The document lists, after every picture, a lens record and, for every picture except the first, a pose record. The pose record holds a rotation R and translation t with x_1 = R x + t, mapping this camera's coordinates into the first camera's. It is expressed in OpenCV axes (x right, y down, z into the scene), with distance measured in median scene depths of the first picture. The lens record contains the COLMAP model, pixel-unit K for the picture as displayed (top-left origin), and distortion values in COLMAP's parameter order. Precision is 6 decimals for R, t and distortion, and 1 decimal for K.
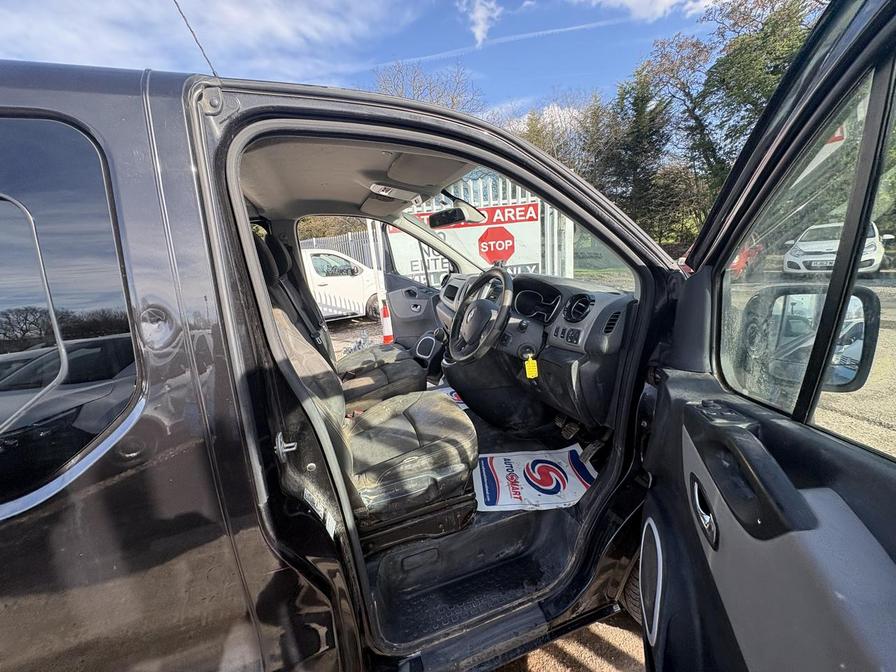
lens RADIAL K [[356.2, 0, 446.6], [0, 356.2, 338.1], [0, 0, 1]] dist [-0.000816, 0.000355]
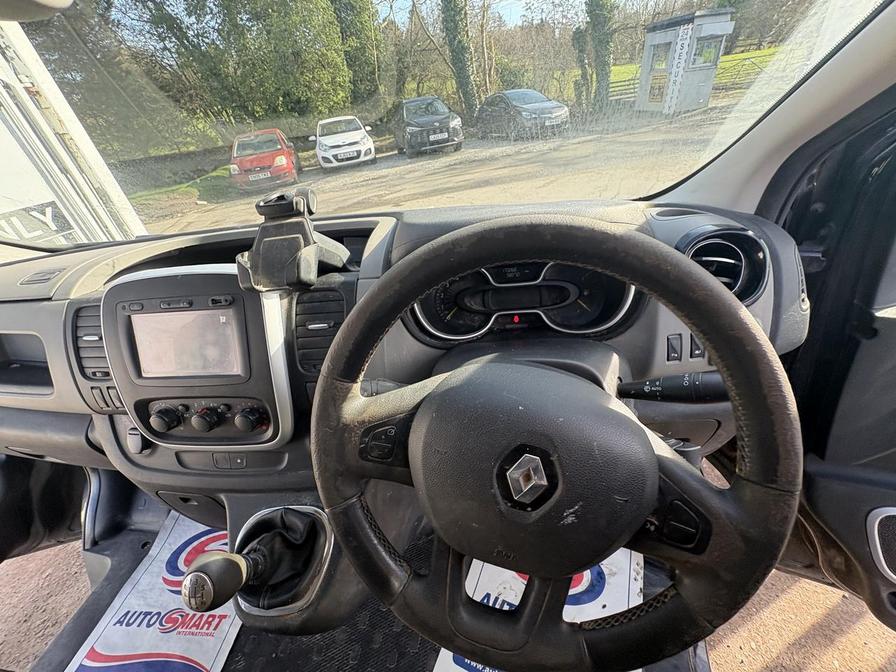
lens RADIAL K [[356.2, 0, 447.2], [0, 356.2, 337.2], [0, 0, 1]] dist [-0.000816, 0.000355]
pose [[0.413664, -0.488986, 0.767968, -0.010823], [0.307378, 0.869005, 0.387750, -0.037819], [-0.856972, 0.075658, 0.509780, 0.147595]]
